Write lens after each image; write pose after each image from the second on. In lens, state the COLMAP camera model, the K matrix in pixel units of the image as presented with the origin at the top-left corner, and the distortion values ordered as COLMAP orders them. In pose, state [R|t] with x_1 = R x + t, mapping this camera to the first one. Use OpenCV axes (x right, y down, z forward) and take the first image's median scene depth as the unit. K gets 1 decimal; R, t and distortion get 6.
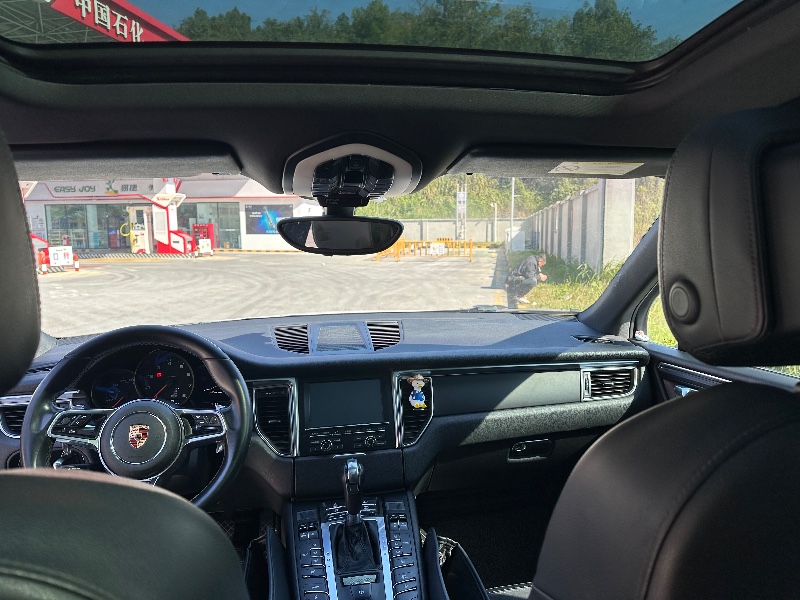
lens RADIAL K [[563.1, 0, 397.2], [0, 563.1, 300.7], [0, 0, 1]] dist [-0.004050, -0.007777]
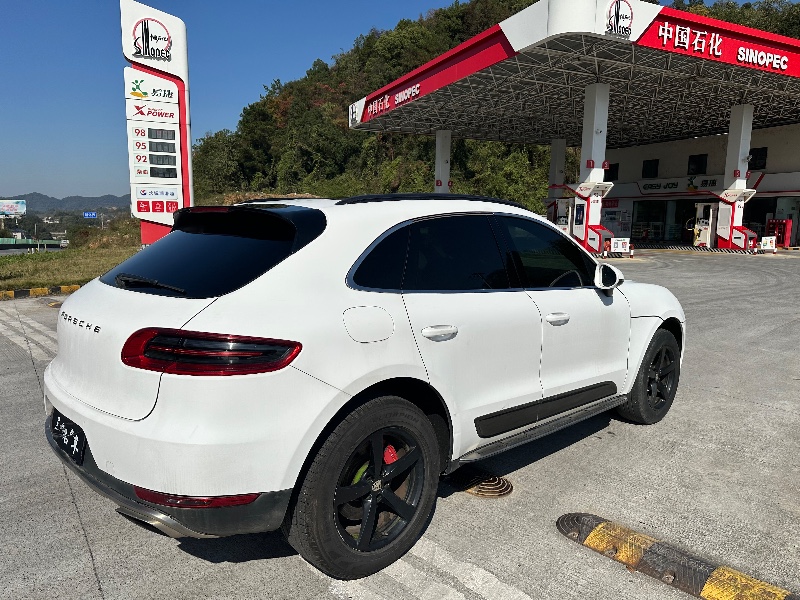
lens RADIAL K [[563.1, 0, 400.3], [0, 563.1, 300.7], [0, 0, 1]] dist [-0.004050, -0.007777]
pose [[0.572513, 0.131410, -0.809296, 0.086362], [-0.122036, 0.989735, 0.074378, 0.005477], [0.810763, 0.056181, 0.582673, -0.064445]]
